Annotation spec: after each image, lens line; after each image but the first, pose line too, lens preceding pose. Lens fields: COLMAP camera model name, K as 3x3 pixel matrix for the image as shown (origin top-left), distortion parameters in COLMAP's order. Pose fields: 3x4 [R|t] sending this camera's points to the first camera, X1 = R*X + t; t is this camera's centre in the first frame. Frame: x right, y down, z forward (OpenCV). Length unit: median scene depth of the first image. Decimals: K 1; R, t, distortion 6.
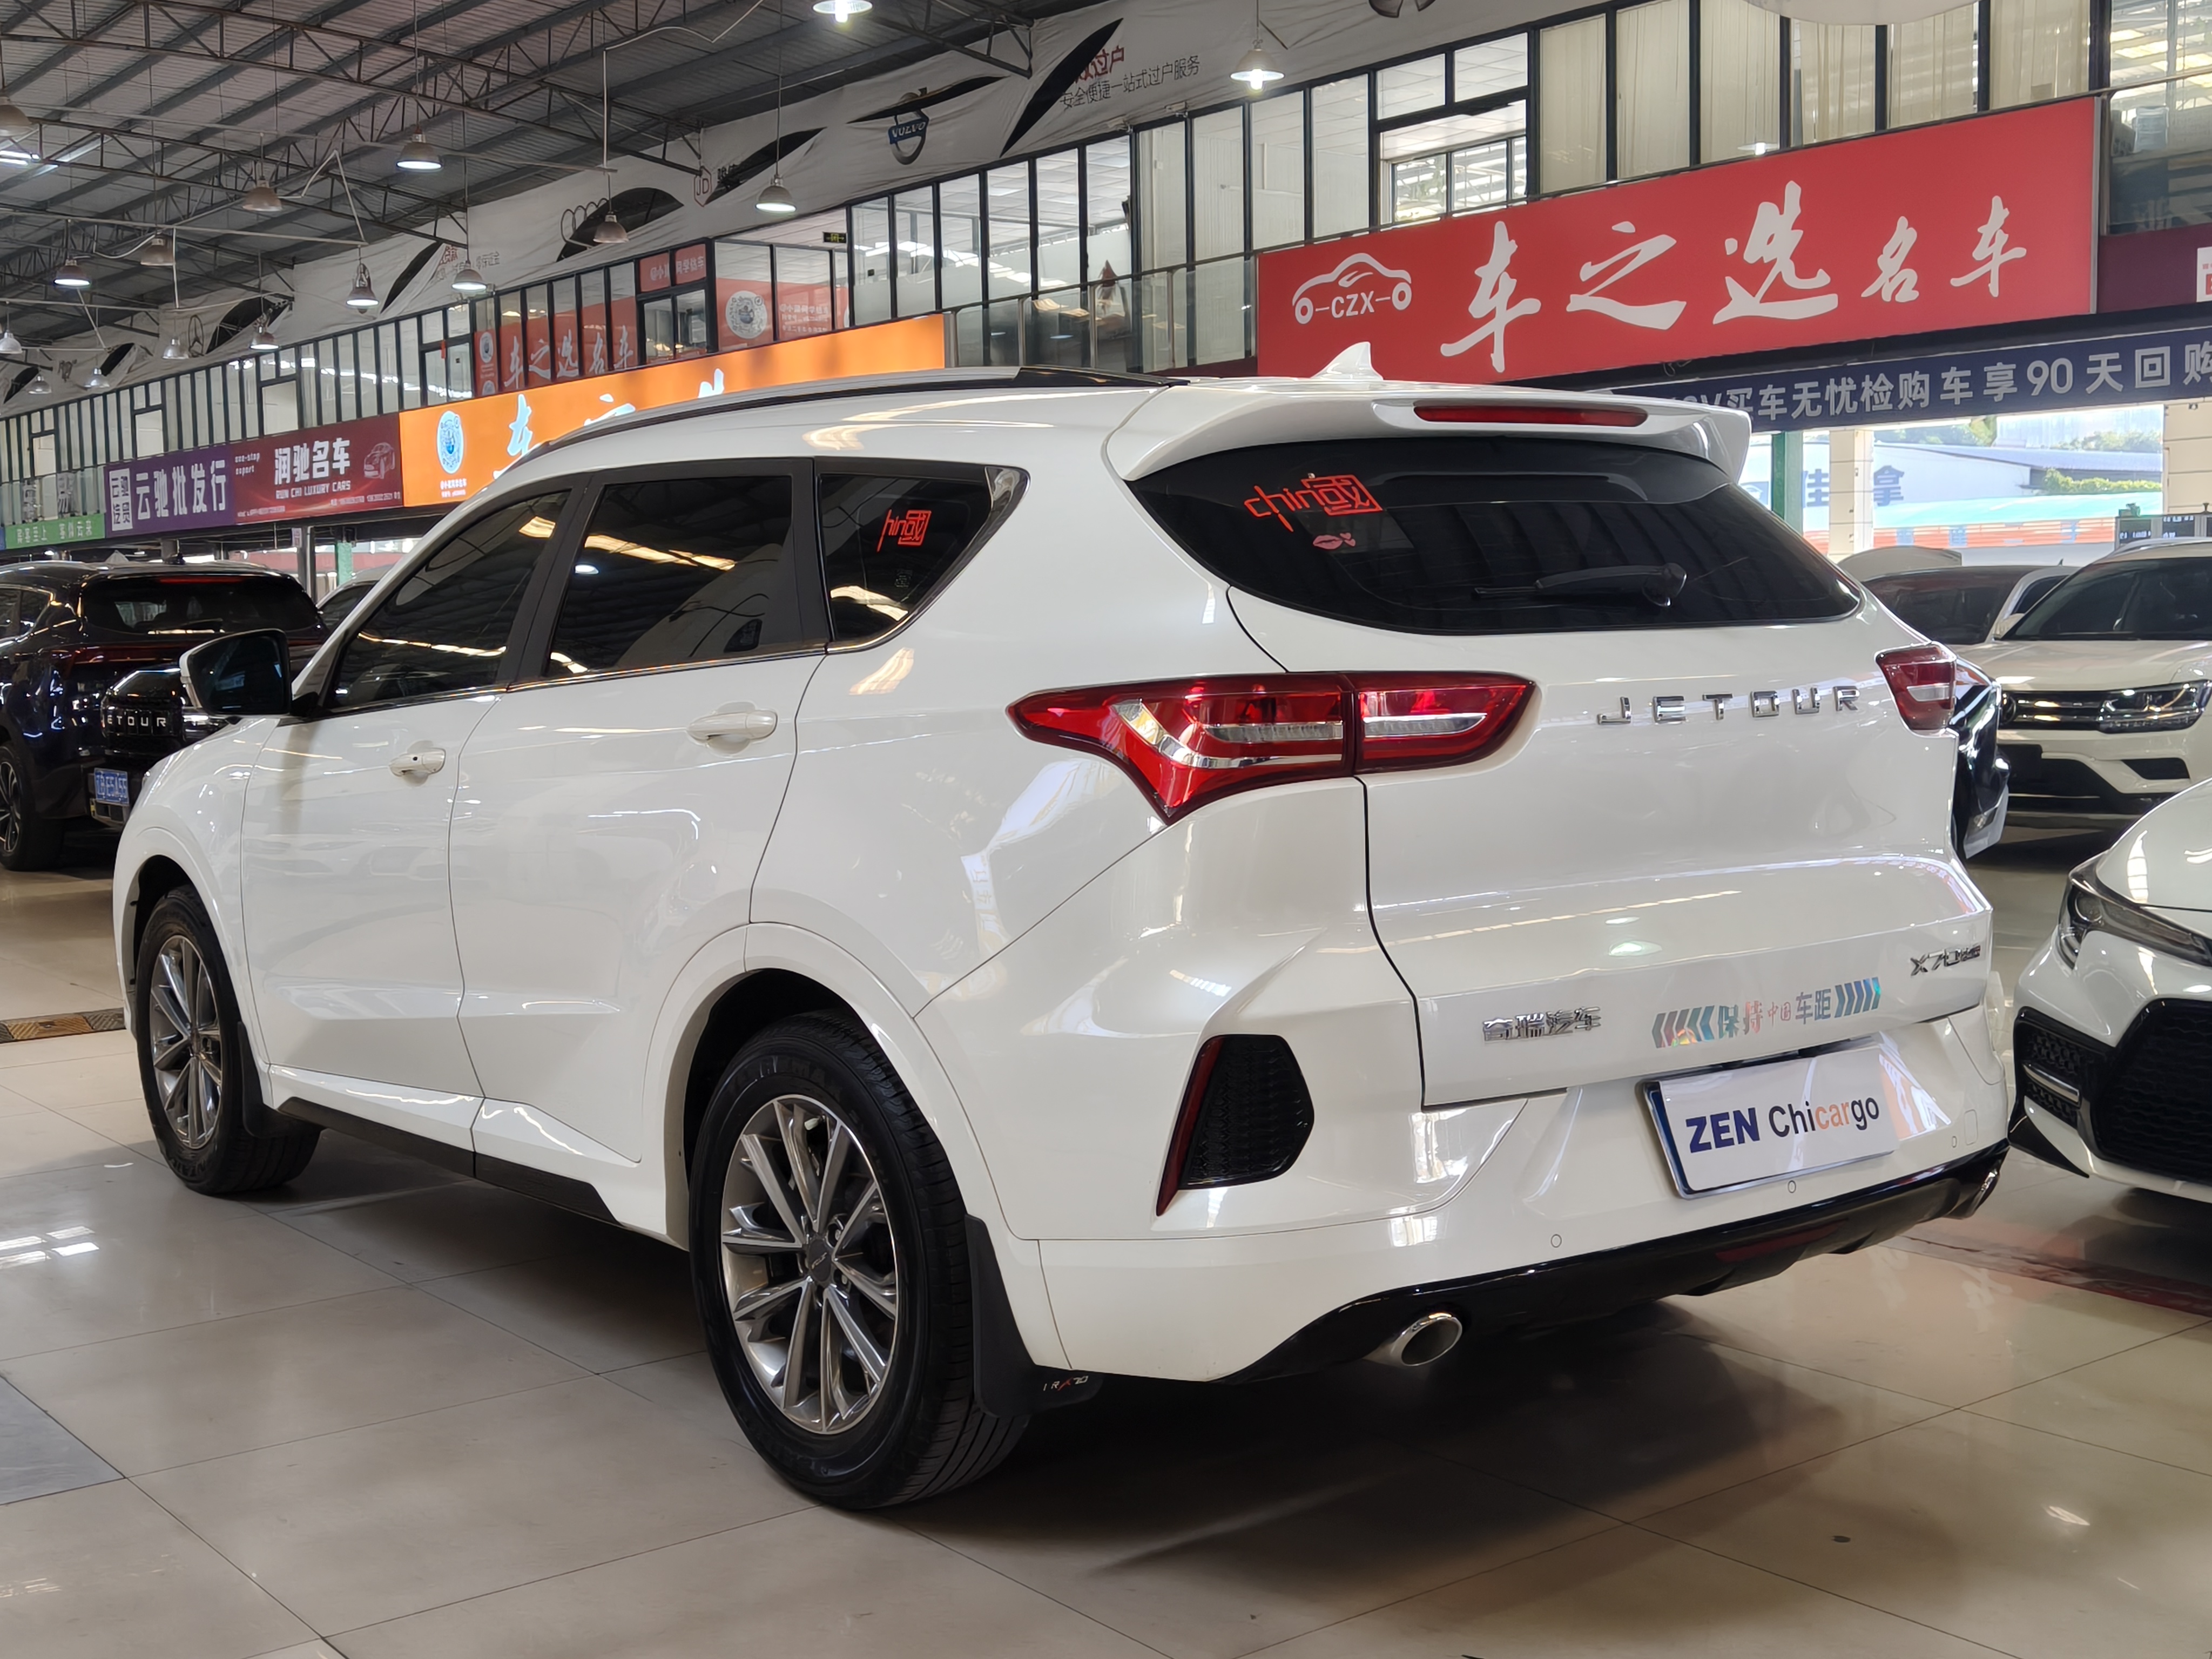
lens RADIAL K [[2540.6, 0, 1033.1], [0, 2540.6, 824.0], [0, 0, 1]] dist [0.014946, 0.000000]
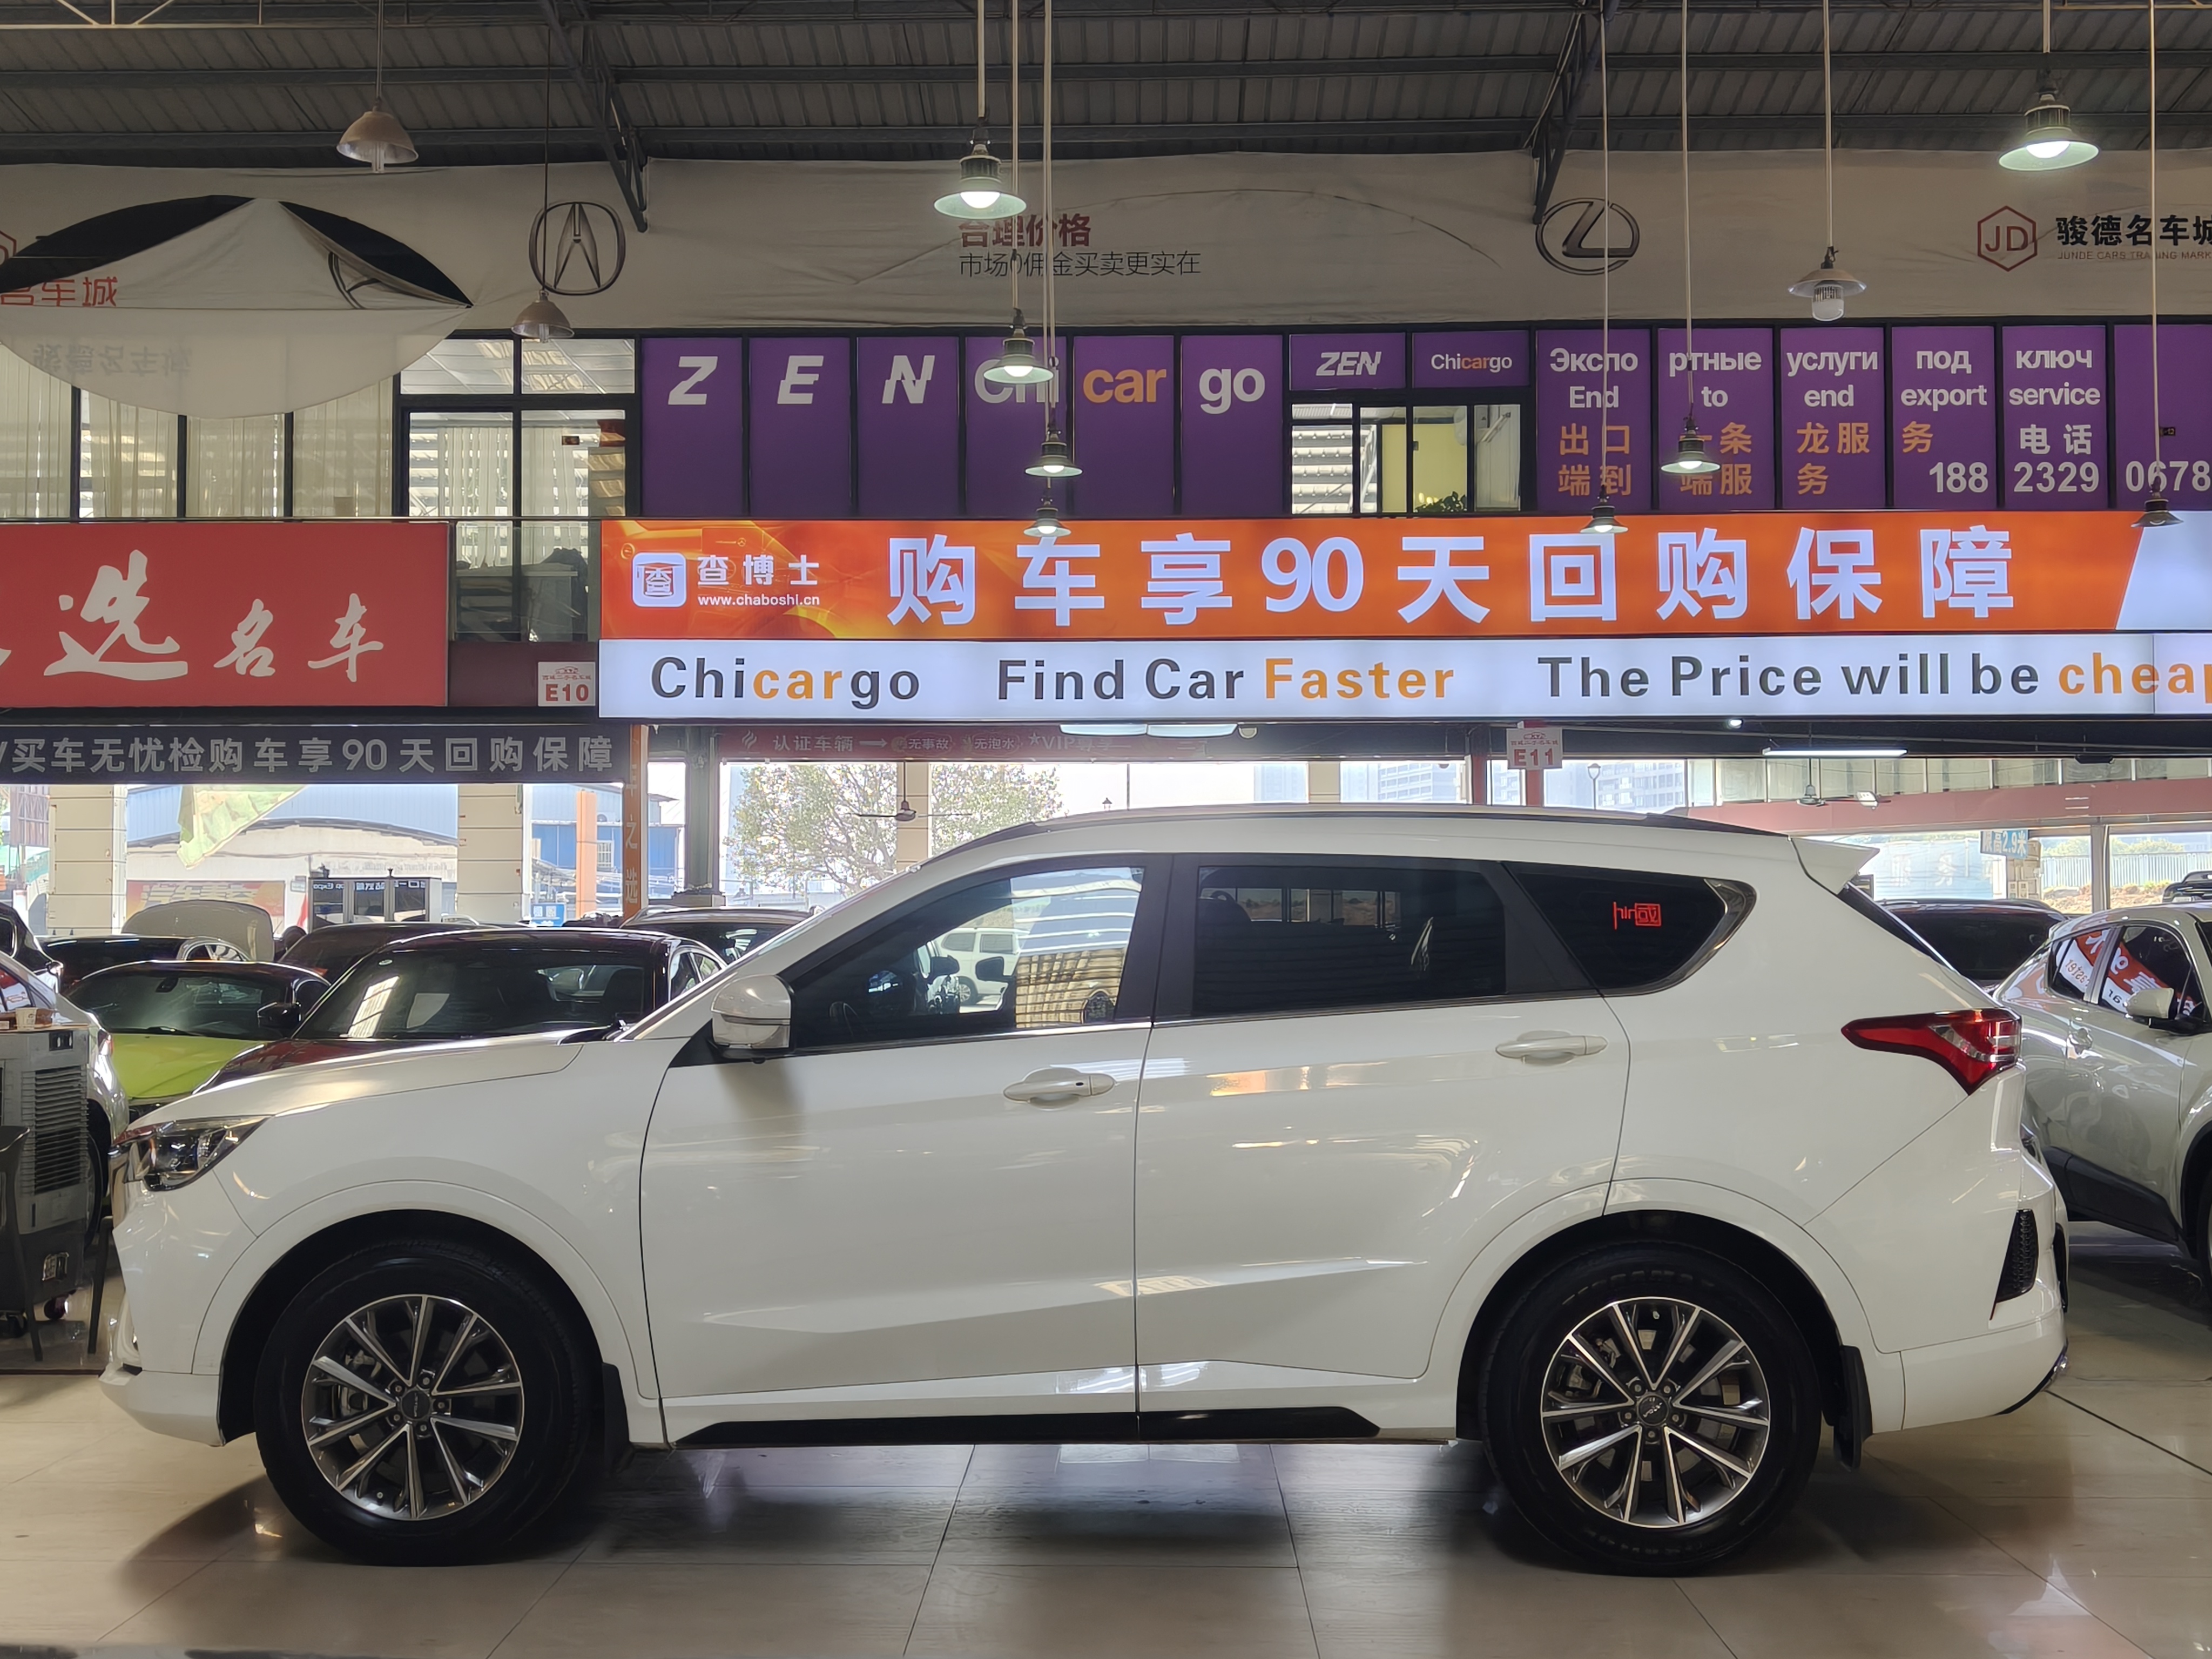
lens RADIAL K [[2540.6, 0, 1115.6], [0, 2540.6, 837.6], [0, 0, 1]] dist [0.014946, 0.000000]
pose [[0.627665, 0.048246, 0.776987, -0.258120], [0.054358, 0.992925, -0.105566, -0.003242], [-0.776583, 0.108496, 0.620602, 0.053078]]
